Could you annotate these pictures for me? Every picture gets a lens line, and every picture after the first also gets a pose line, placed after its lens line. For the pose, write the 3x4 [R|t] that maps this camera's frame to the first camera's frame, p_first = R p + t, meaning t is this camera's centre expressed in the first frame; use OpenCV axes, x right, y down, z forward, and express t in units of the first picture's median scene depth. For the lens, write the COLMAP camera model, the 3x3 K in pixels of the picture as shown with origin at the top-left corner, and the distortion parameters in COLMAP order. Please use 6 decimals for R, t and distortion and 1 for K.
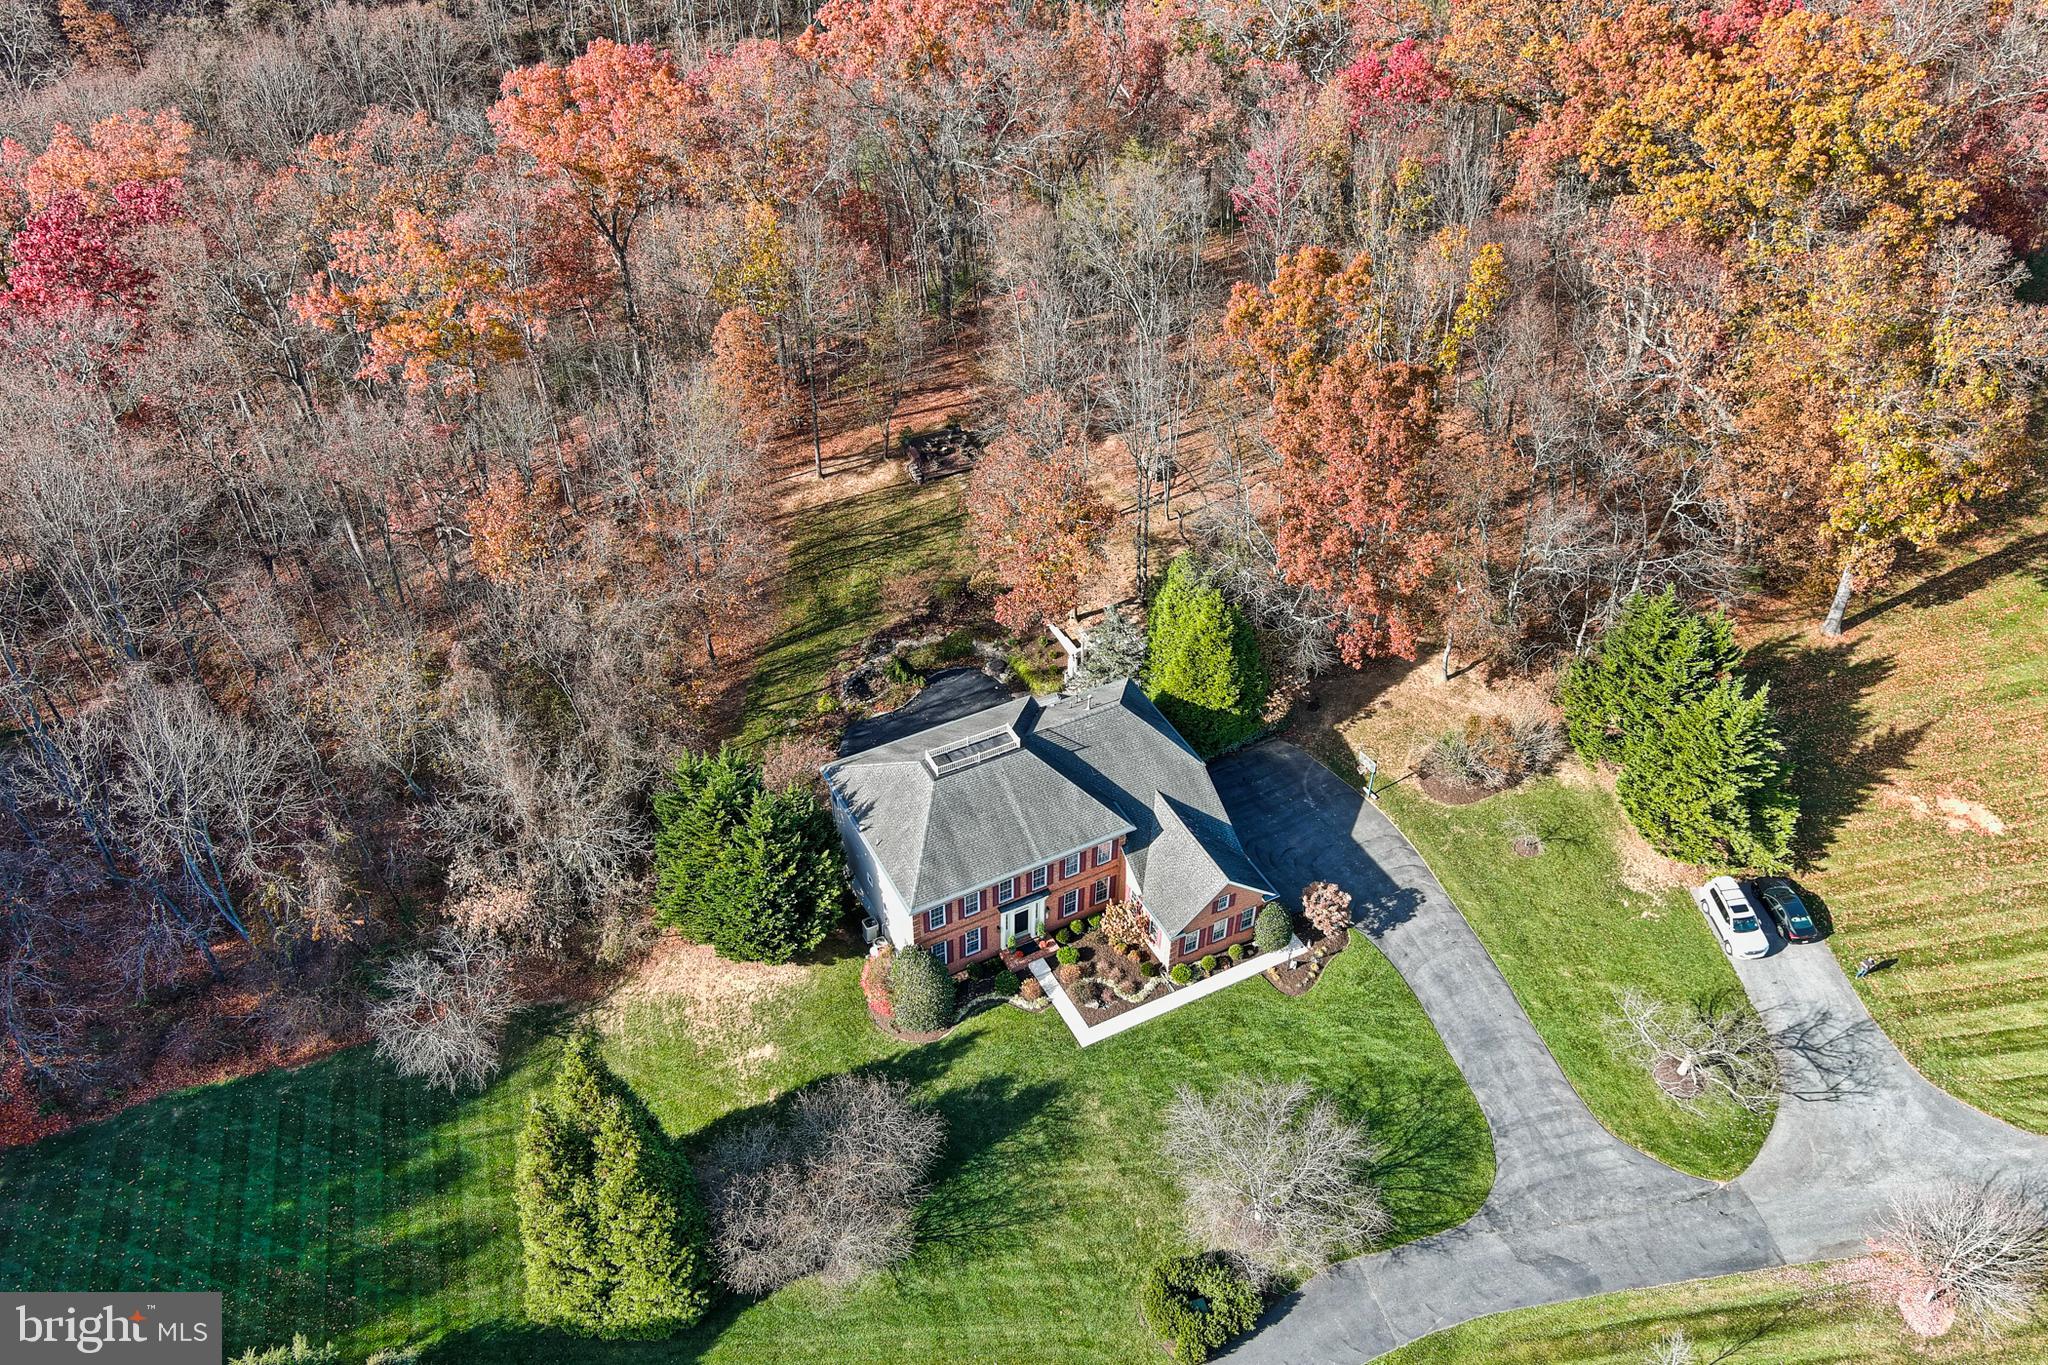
lens RADIAL K [[1608.7, 0, 1022.9], [0, 1608.7, 660.4], [0, 0, 1]] dist [0.021203, -0.005462]
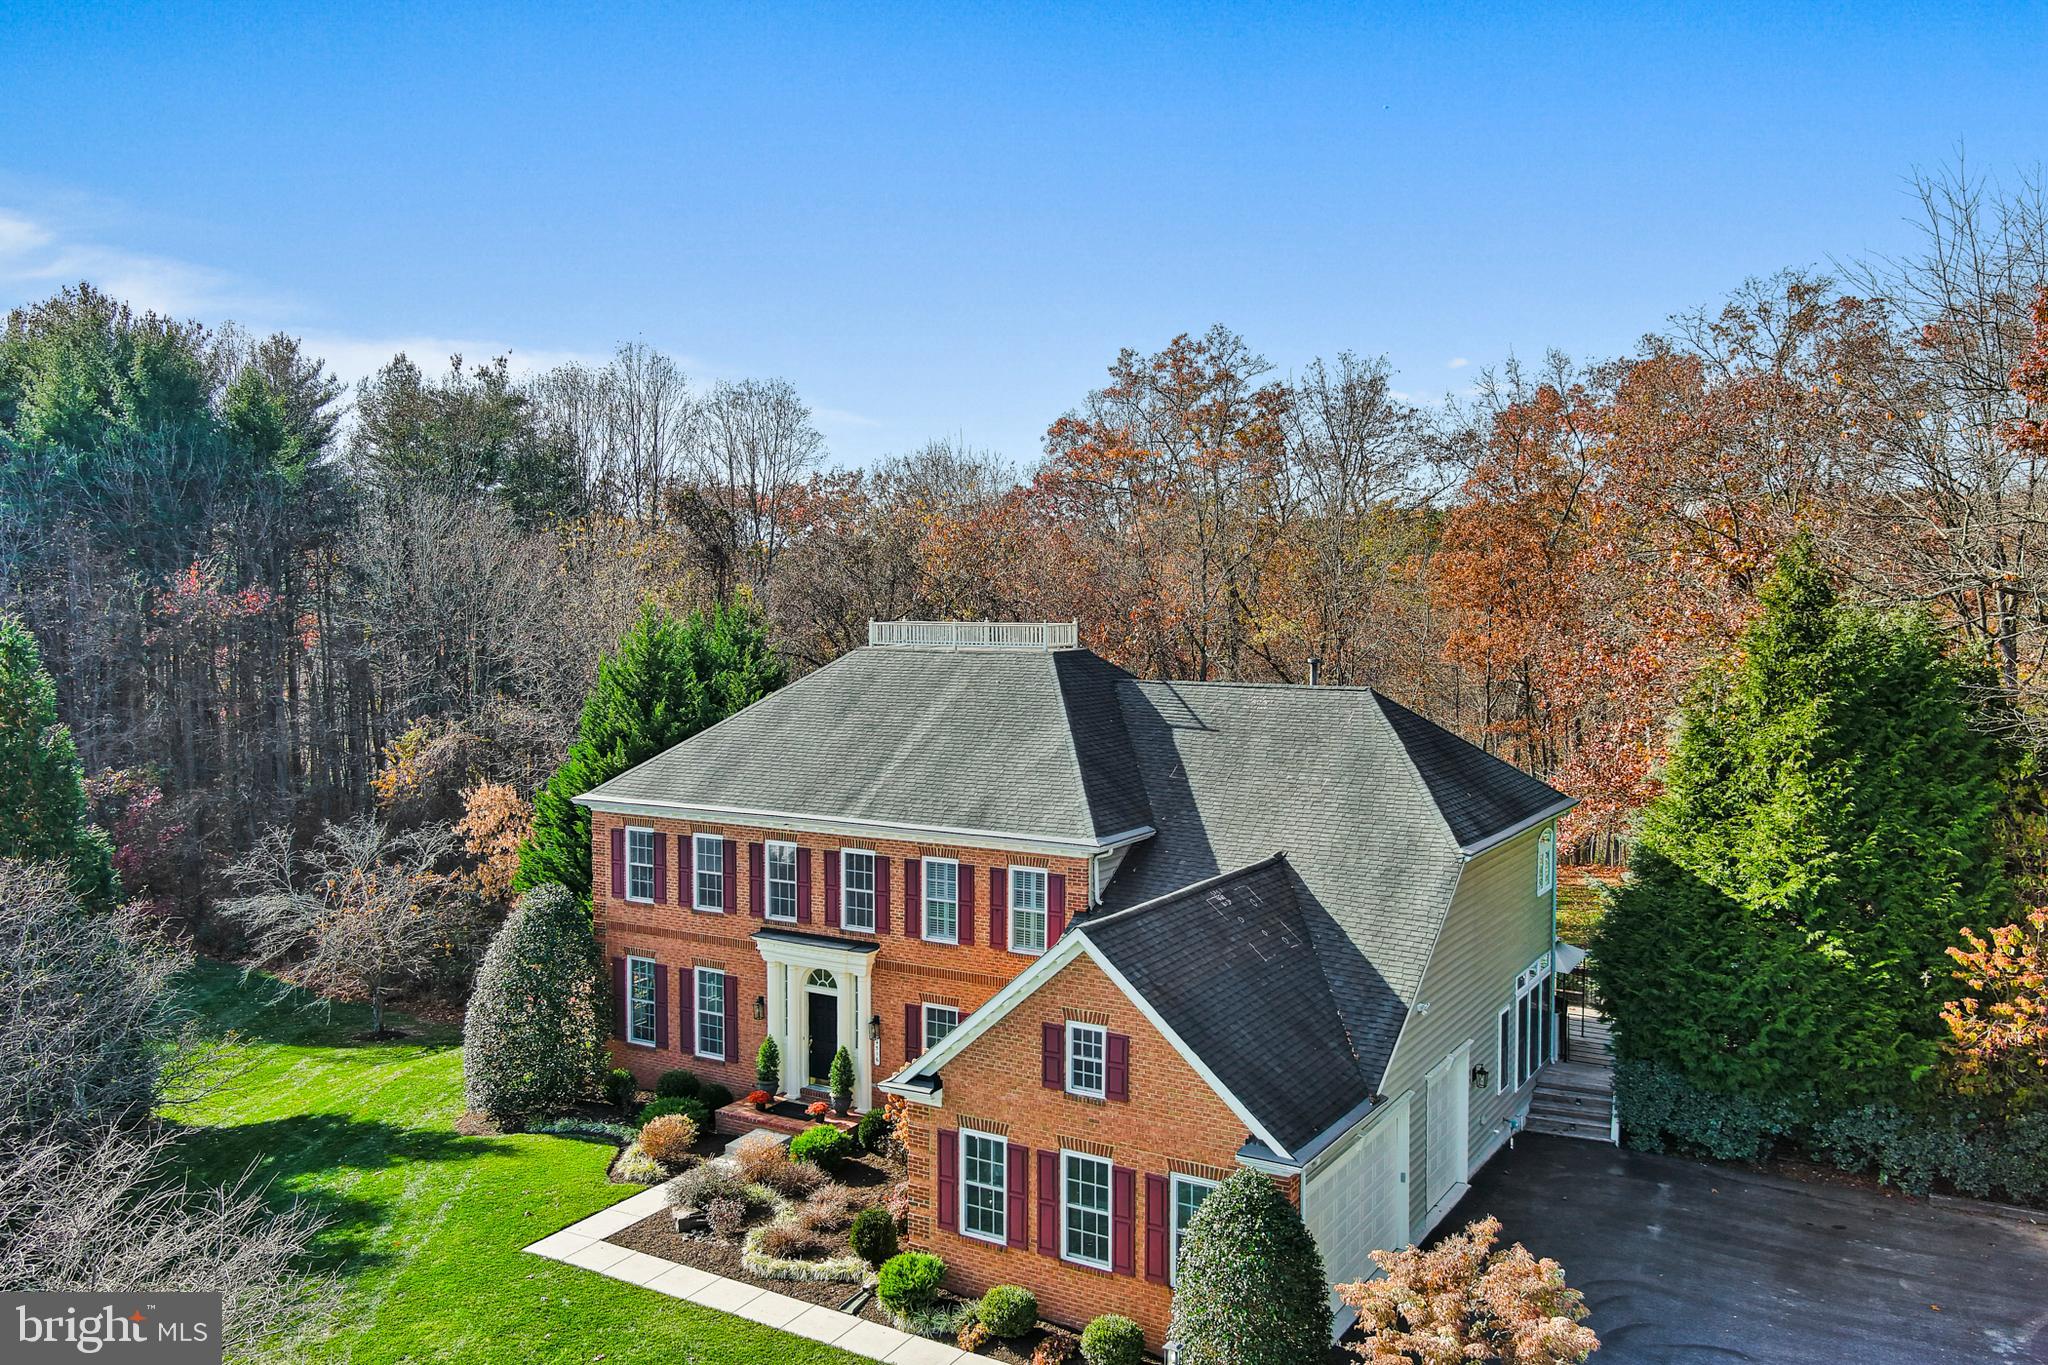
lens RADIAL K [[1608.7, 0, 1022.9], [0, 1608.7, 660.4], [0, 0, 1]] dist [0.021203, -0.005462]
pose [[0.518675, 0.034355, -0.854281, 0.348979], [-0.545004, 0.783152, -0.299404, 0.183619], [0.658746, 0.620880, 0.424926, 0.825649]]
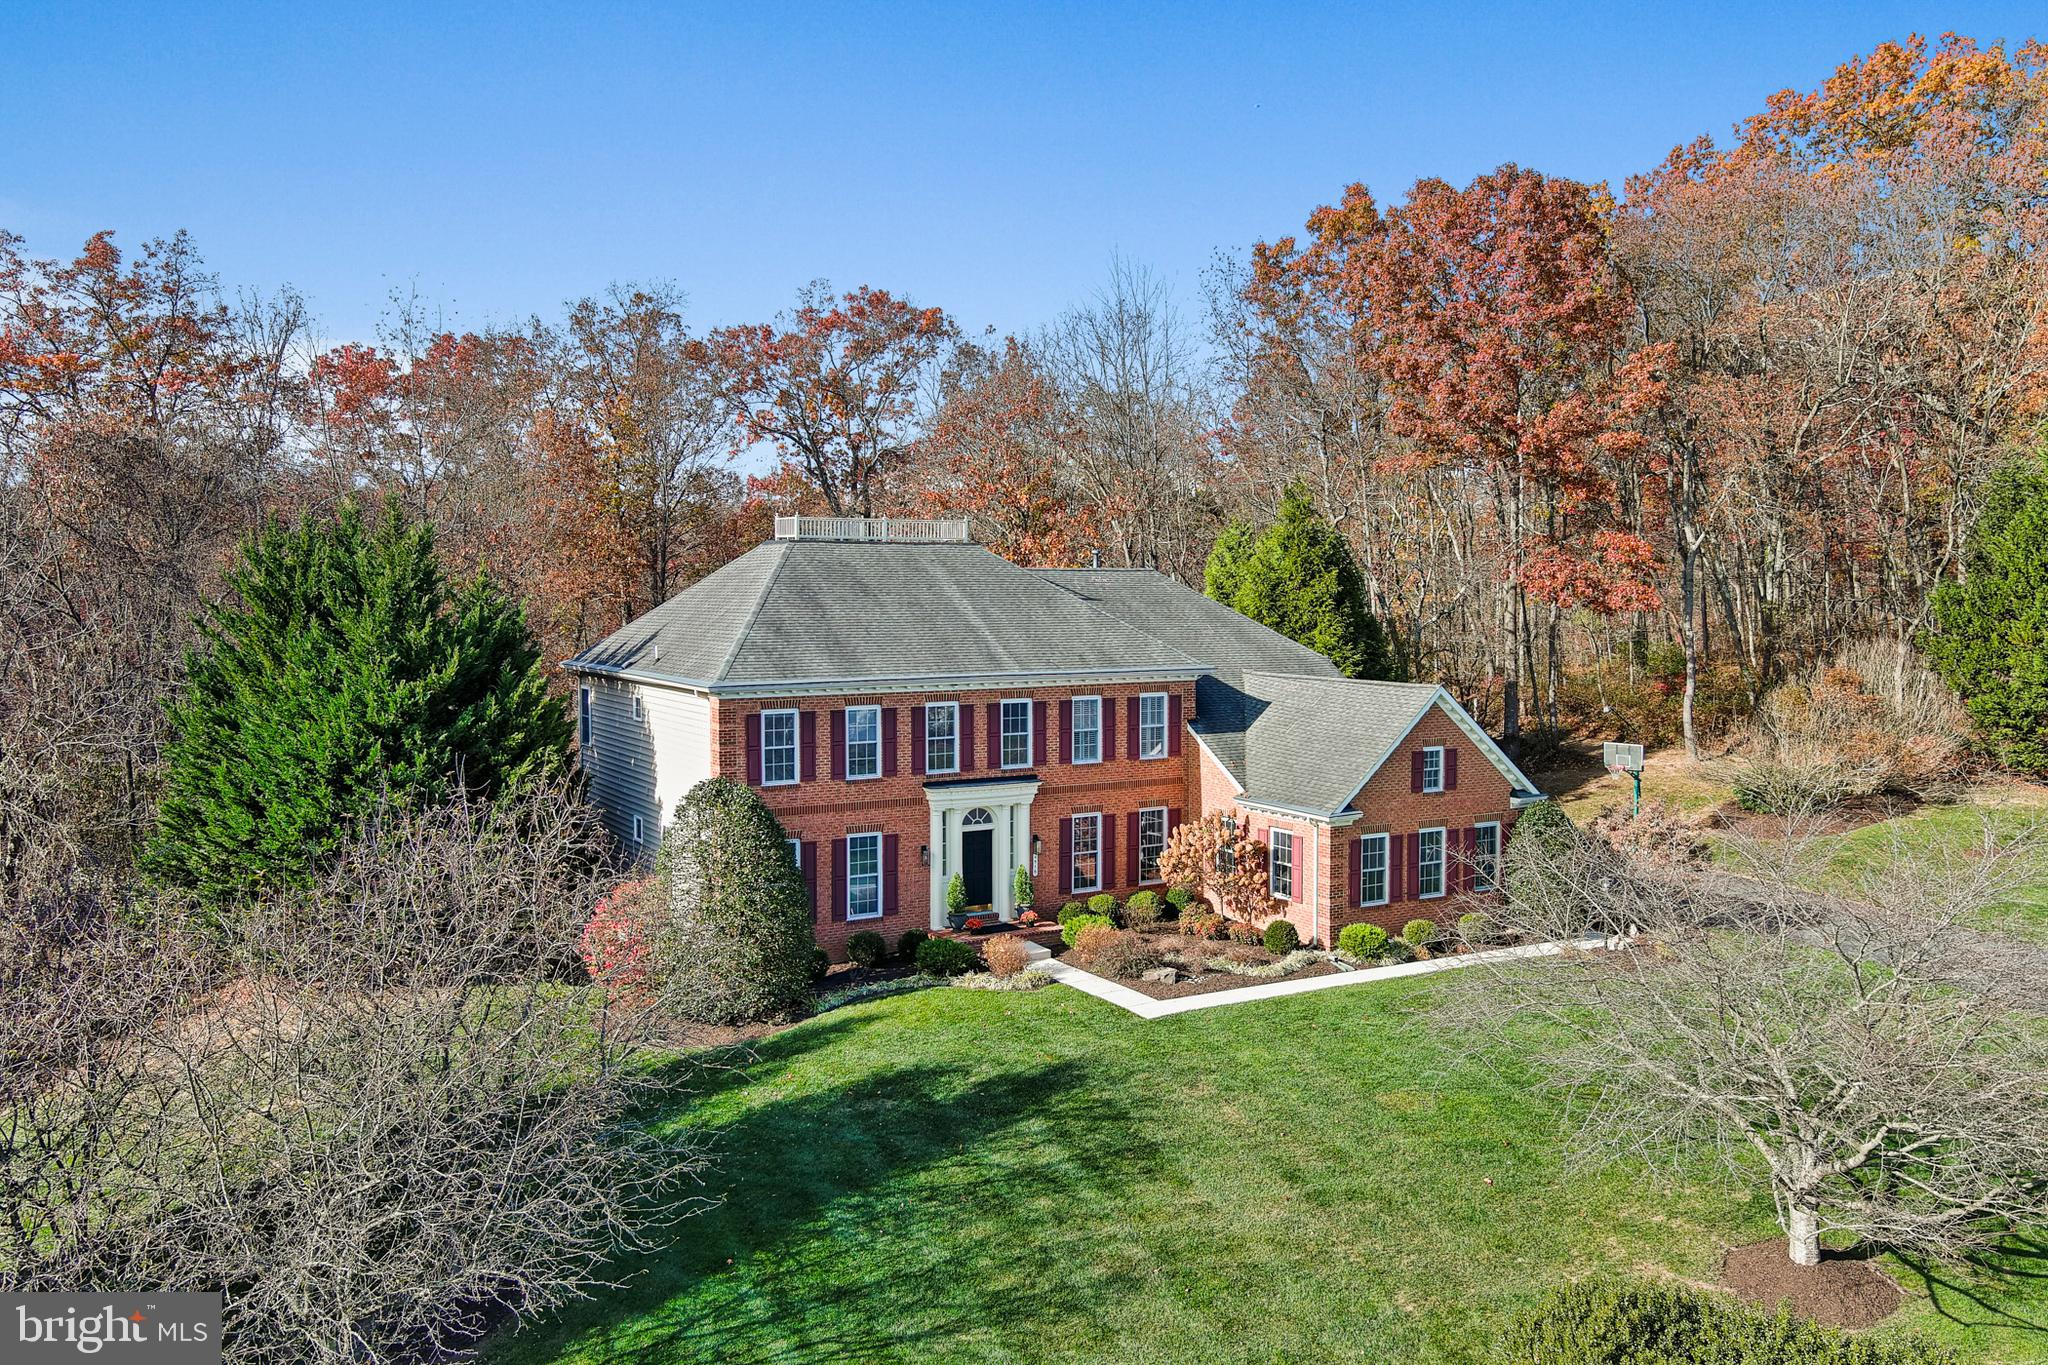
lens RADIAL K [[1608.7, 0, 1022.9], [0, 1608.7, 660.4], [0, 0, 1]] dist [0.021203, -0.005462]
pose [[0.998748, -0.009848, 0.049050, -0.009575], [0.037499, 0.796362, -0.603657, 0.386447], [-0.033117, 0.604740, 0.795734, 0.627208]]
